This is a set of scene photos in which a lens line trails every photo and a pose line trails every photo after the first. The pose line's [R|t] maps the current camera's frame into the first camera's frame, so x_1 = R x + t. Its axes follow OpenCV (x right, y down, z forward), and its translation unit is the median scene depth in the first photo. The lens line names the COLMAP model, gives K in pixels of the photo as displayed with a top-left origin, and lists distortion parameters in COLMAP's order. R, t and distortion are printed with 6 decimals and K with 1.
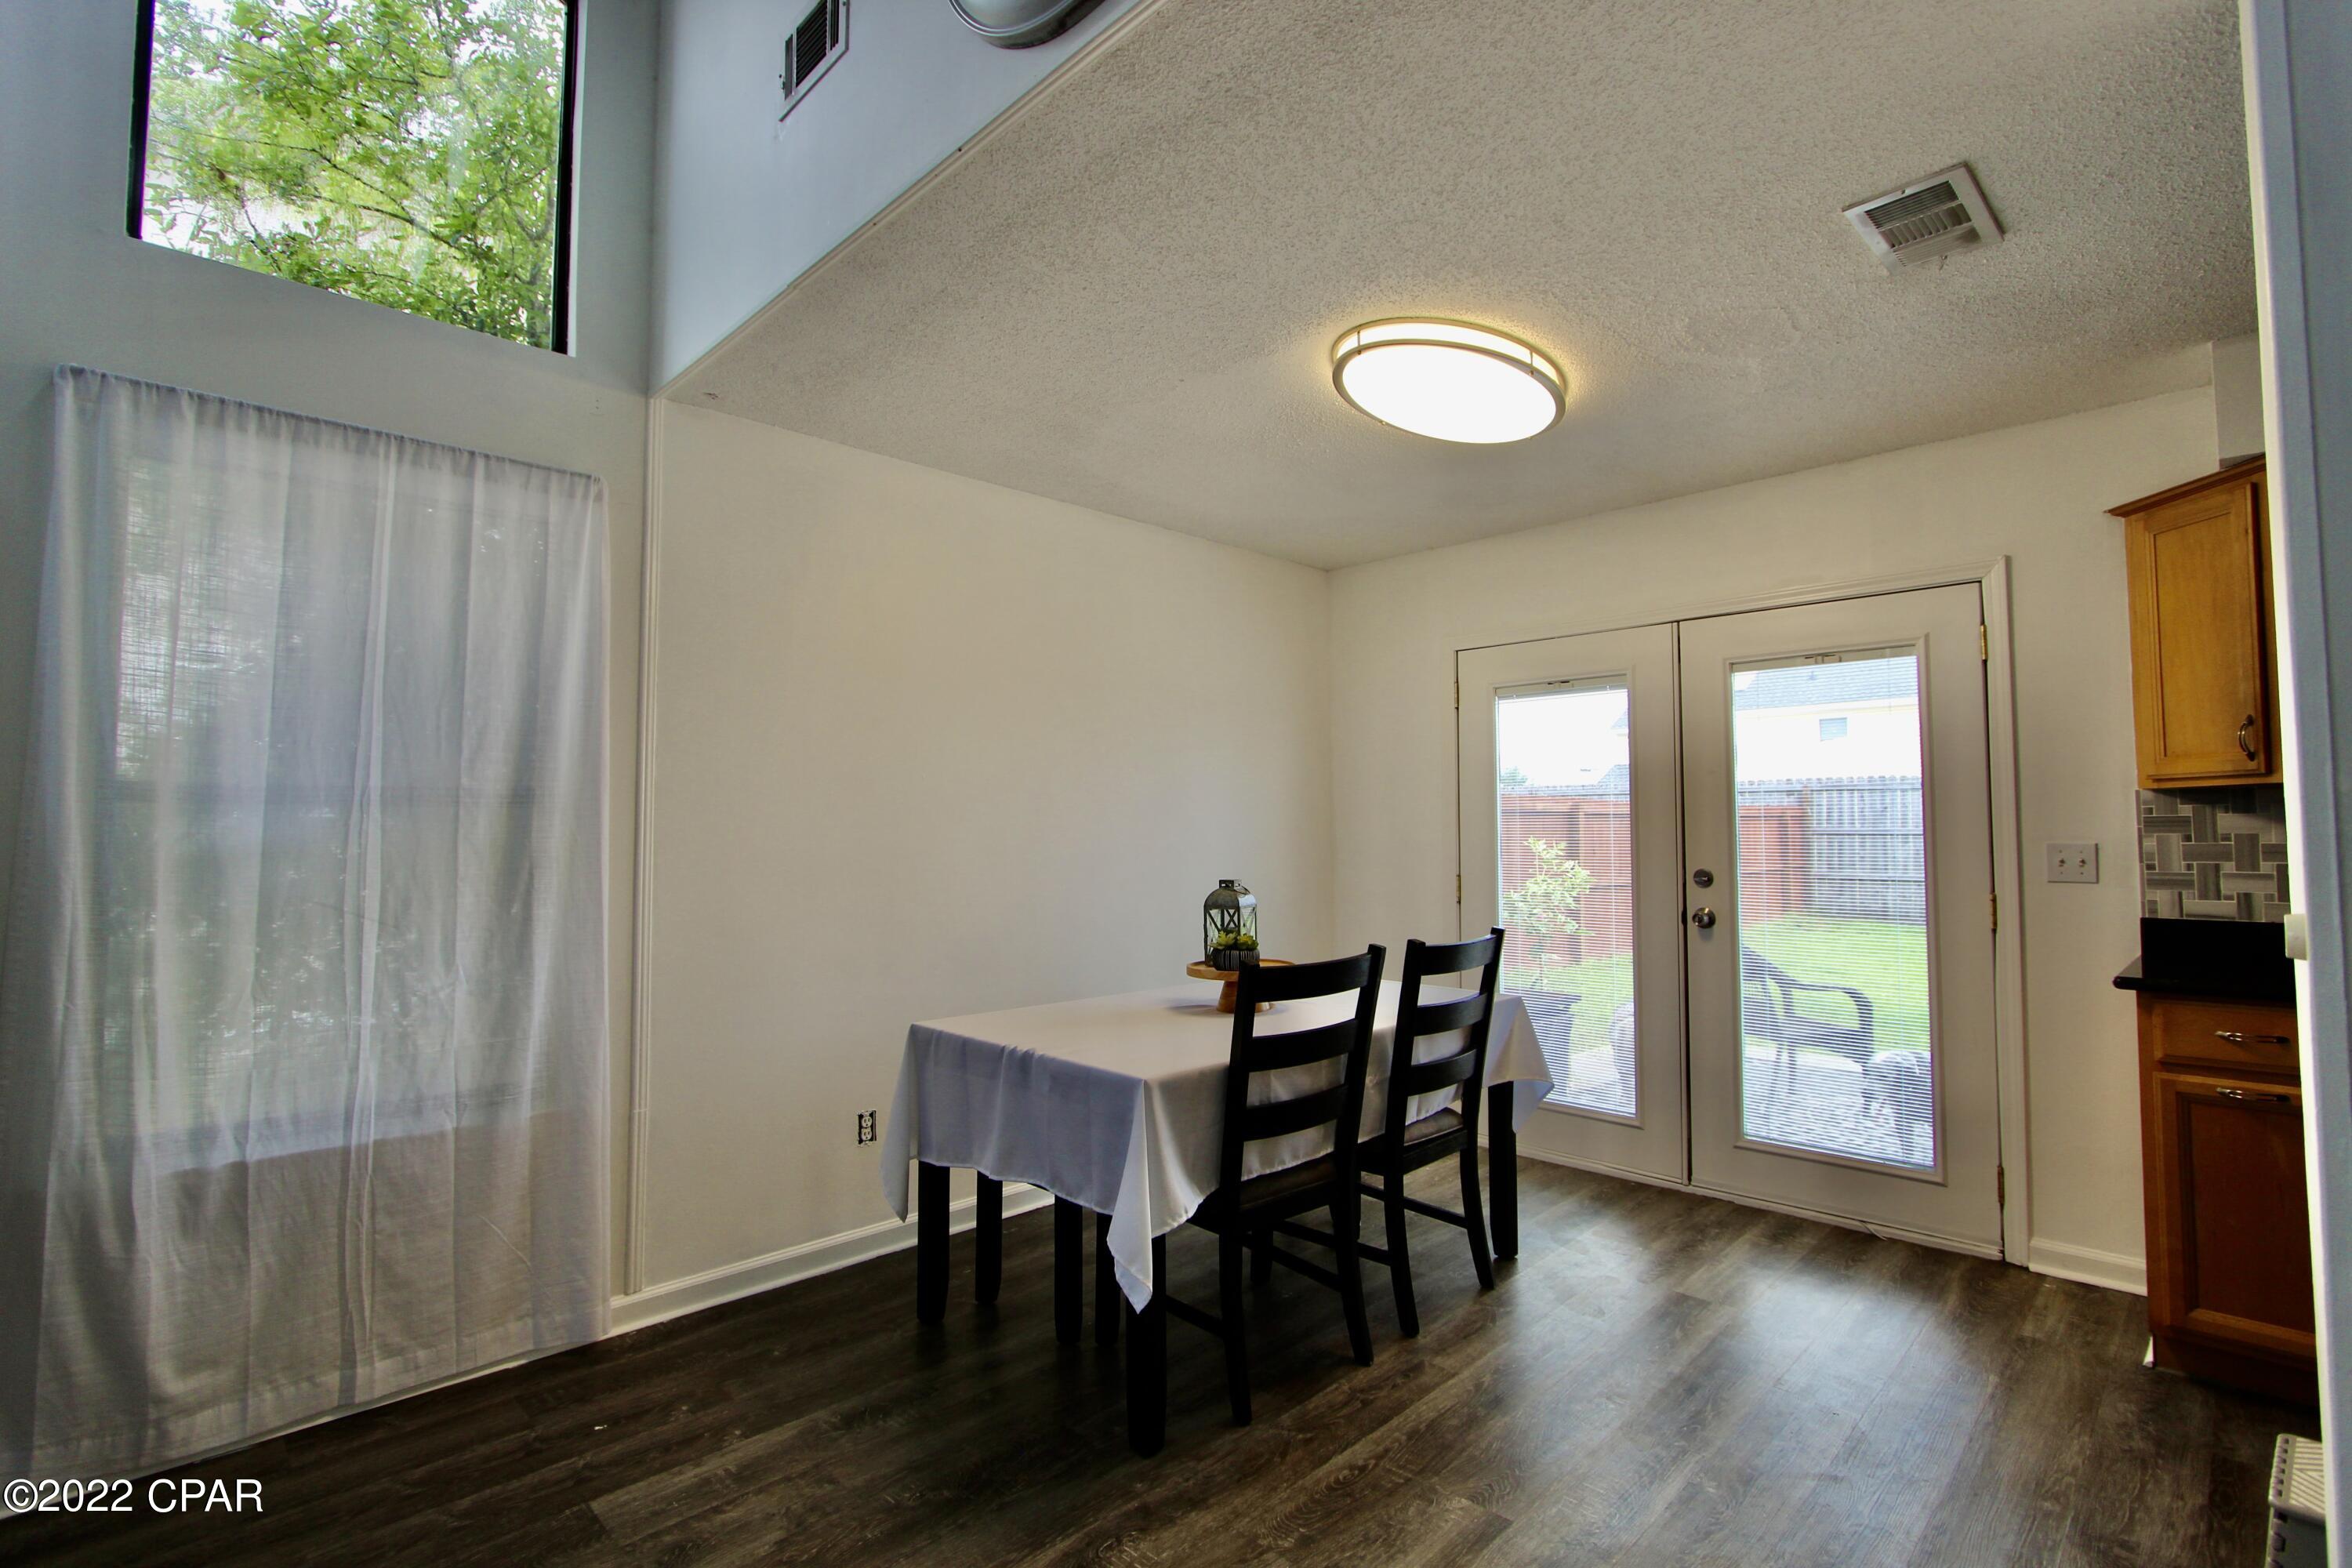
lens RADIAL K [[1087.4, 0, 1186.9], [0, 1087.4, 777.2], [0, 0, 1]] dist [-0.020080, 0.003410]
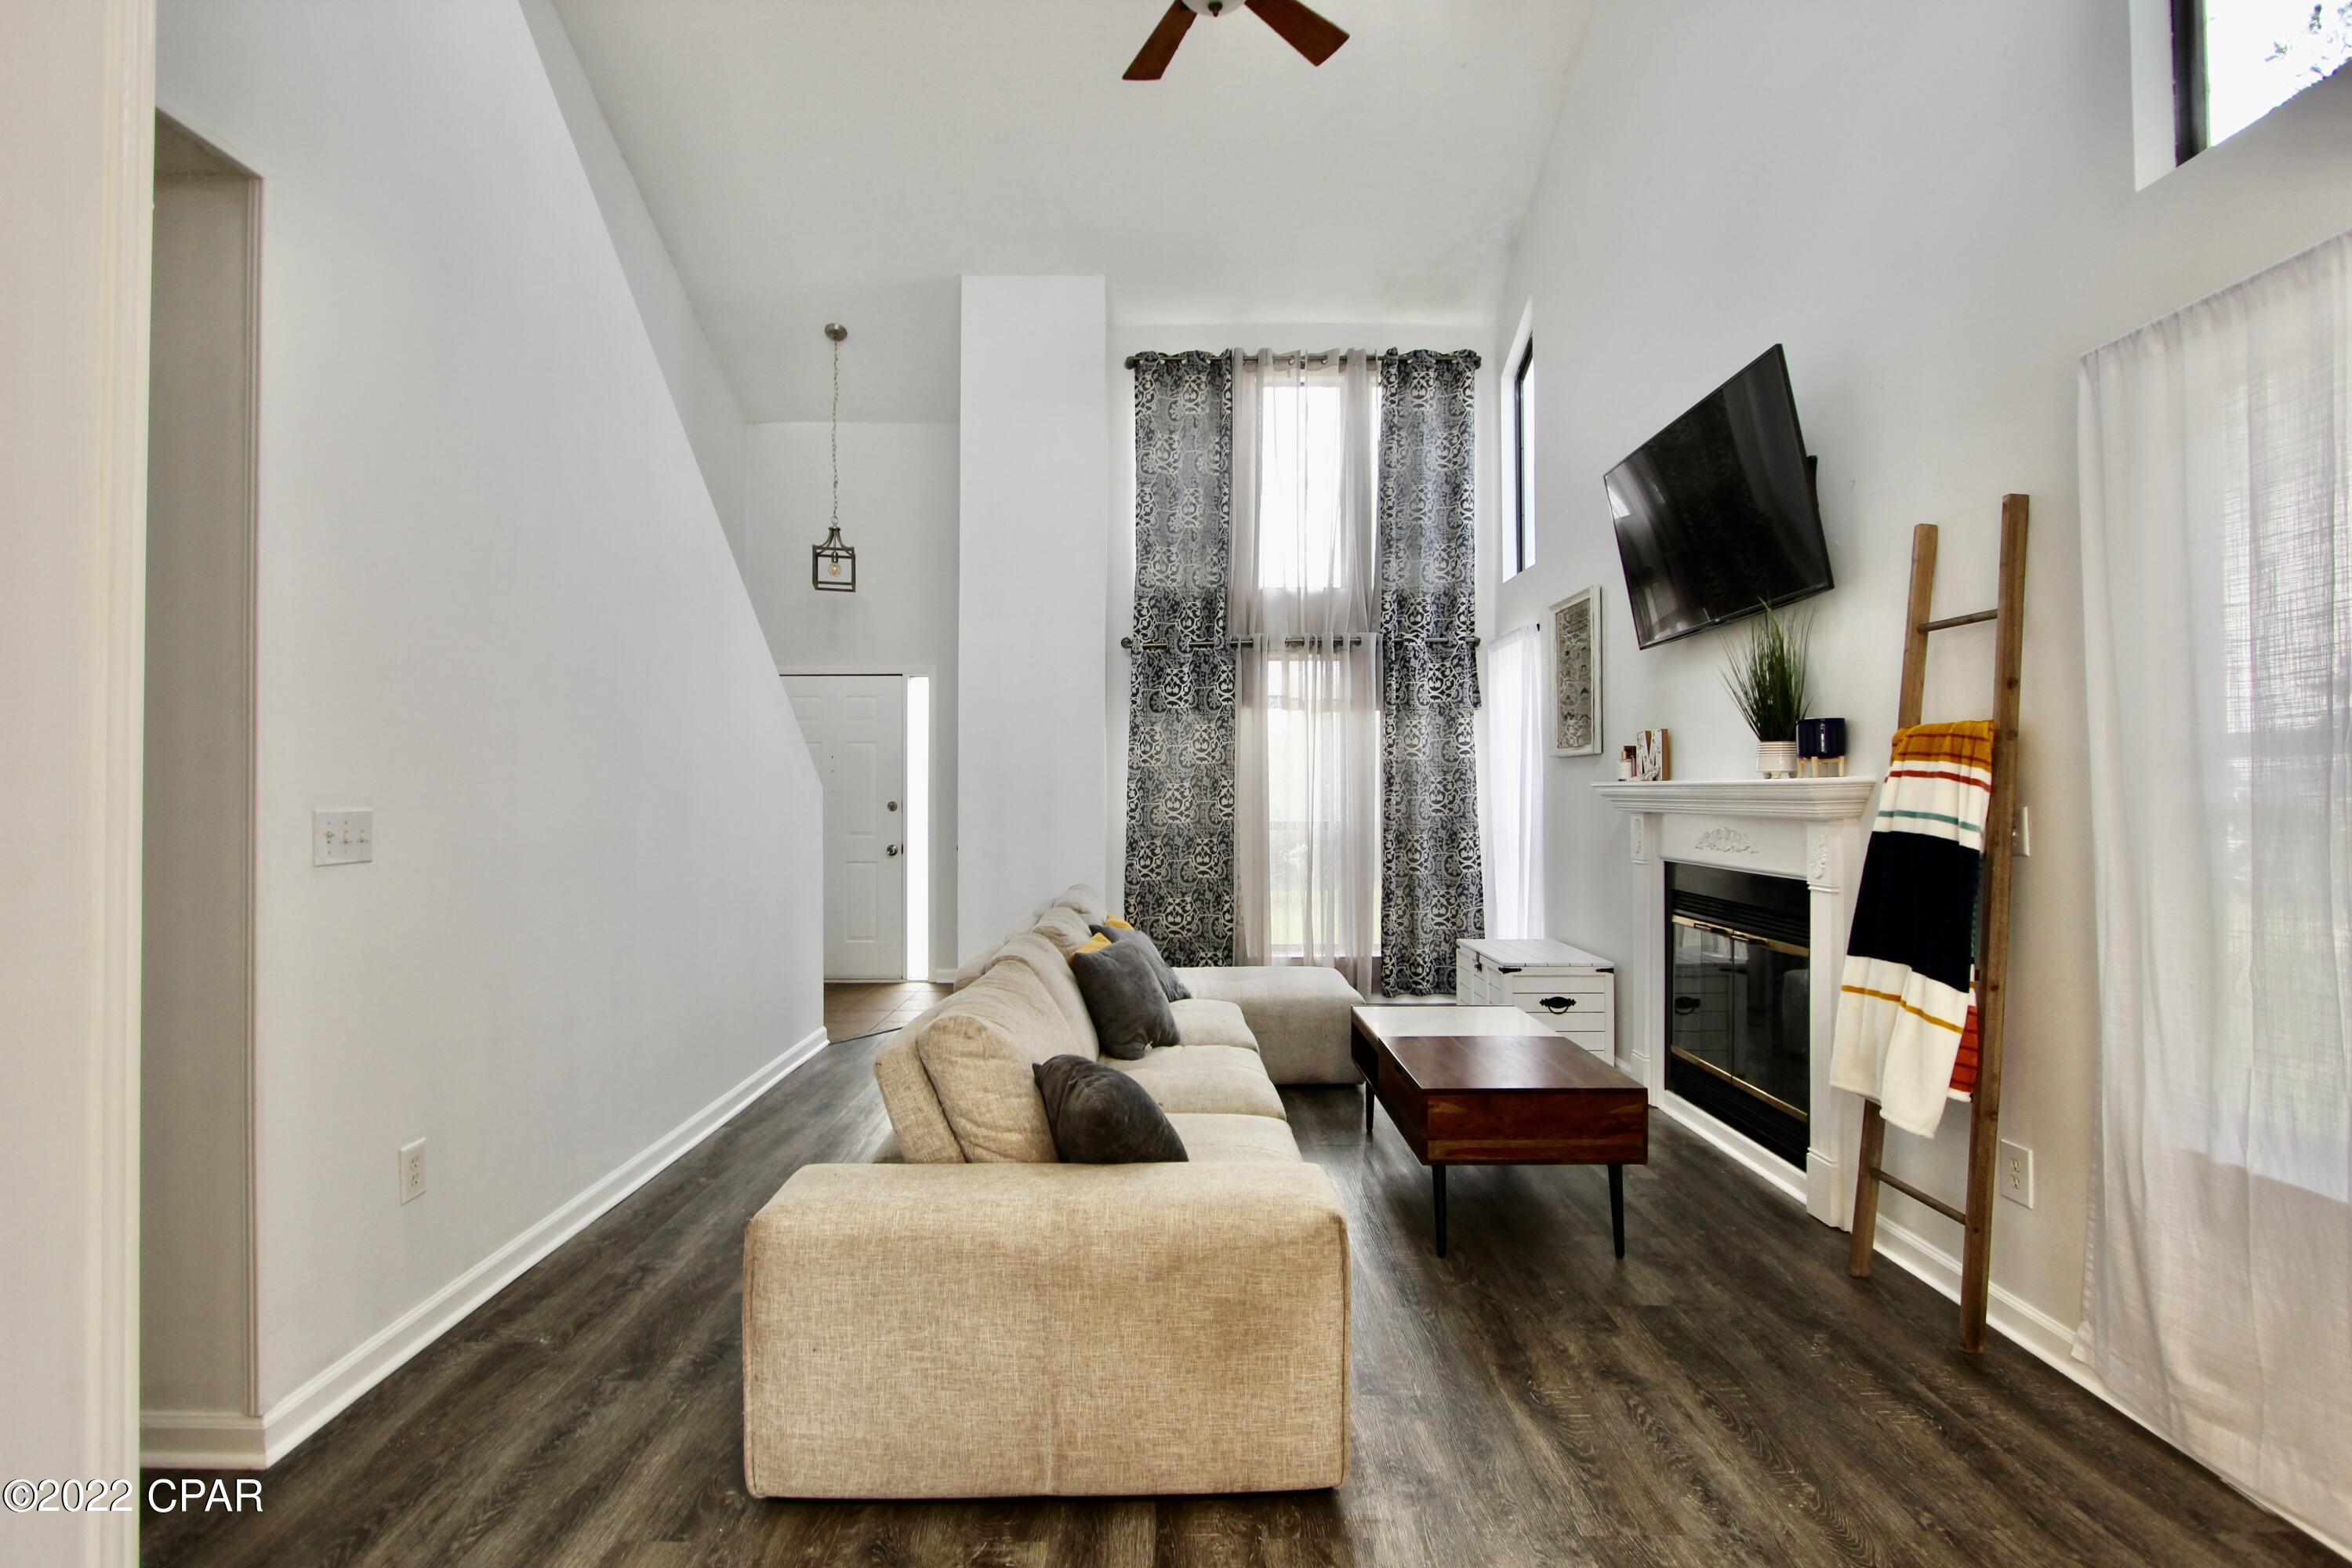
lens RADIAL K [[1087.4, 0, 1180.2], [0, 1087.4, 780.0], [0, 0, 1]] dist [-0.020080, 0.003410]
pose [[-0.698465, -0.006886, -0.715611, 0.324593], [0.039034, 0.998099, -0.047704, 0.050509], [0.714579, -0.061253, -0.696868, 0.965808]]
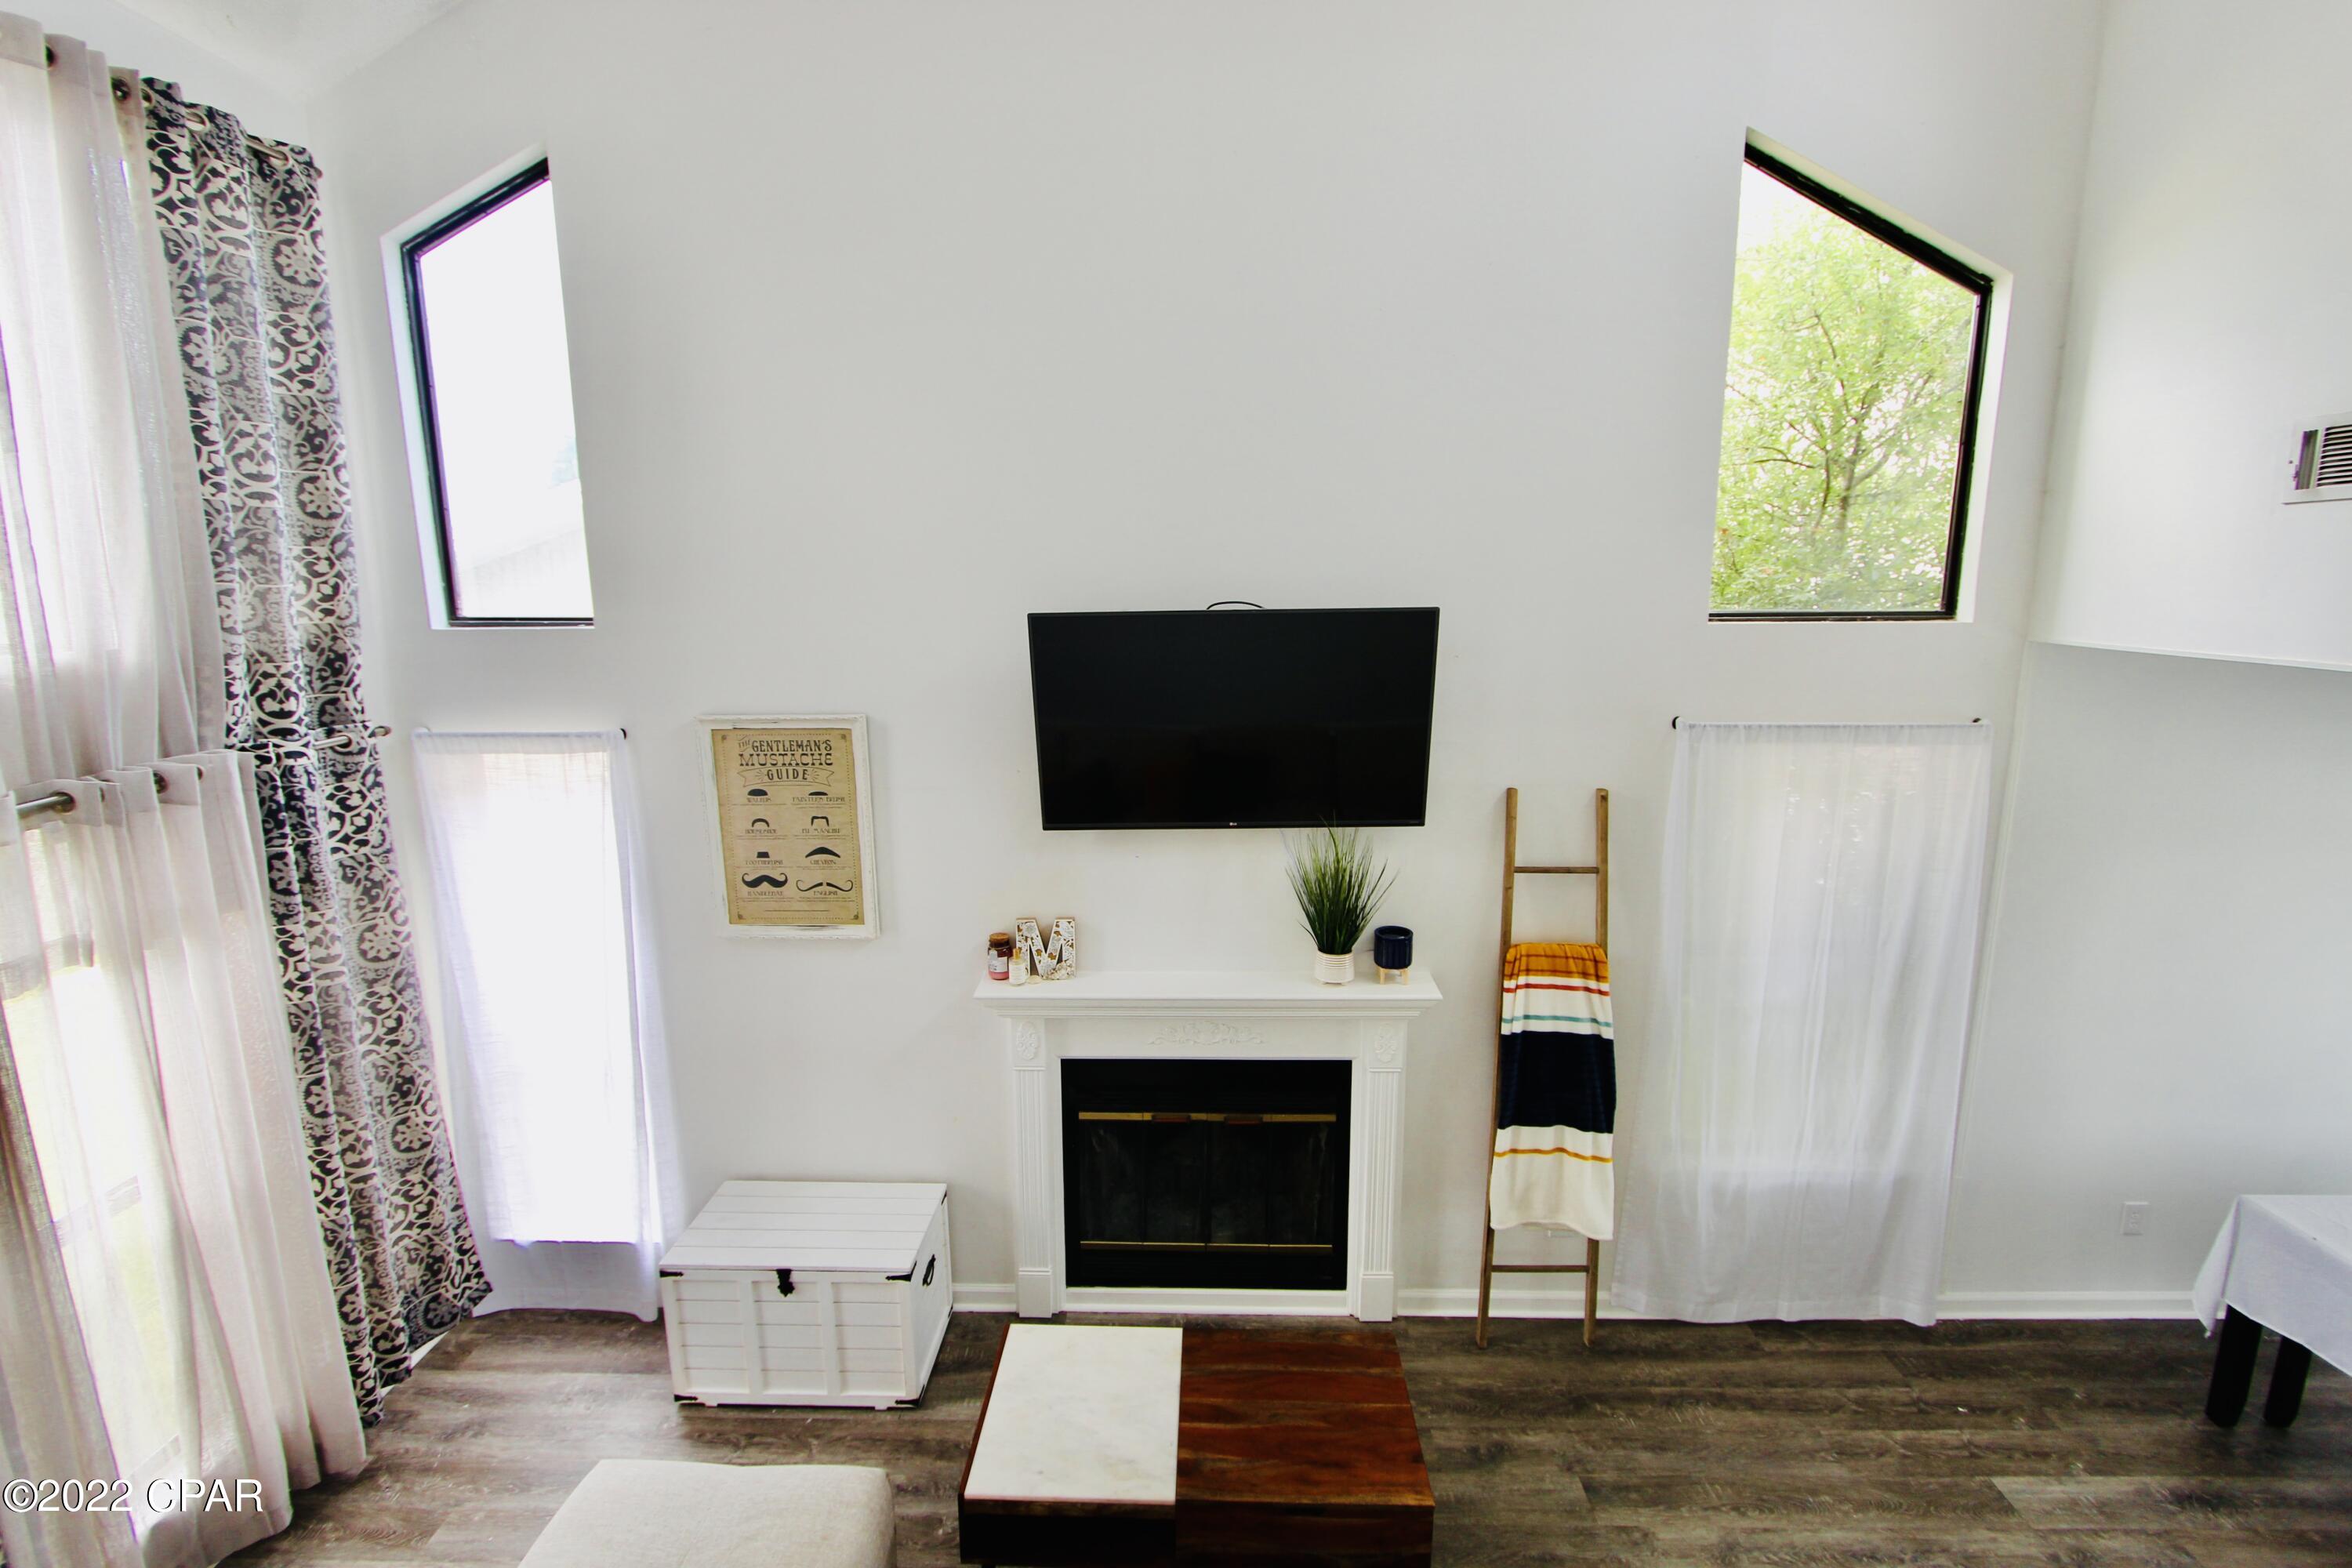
lens RADIAL K [[1087.4, 0, 1174.5], [0, 1087.4, 774.1], [0, 0, 1]] dist [-0.020080, 0.003410]
pose [[0.691512, 0.129240, -0.710710, -0.354970], [0.042798, 0.974807, 0.218907, -0.637902], [0.721096, -0.181793, 0.668559, -0.637239]]
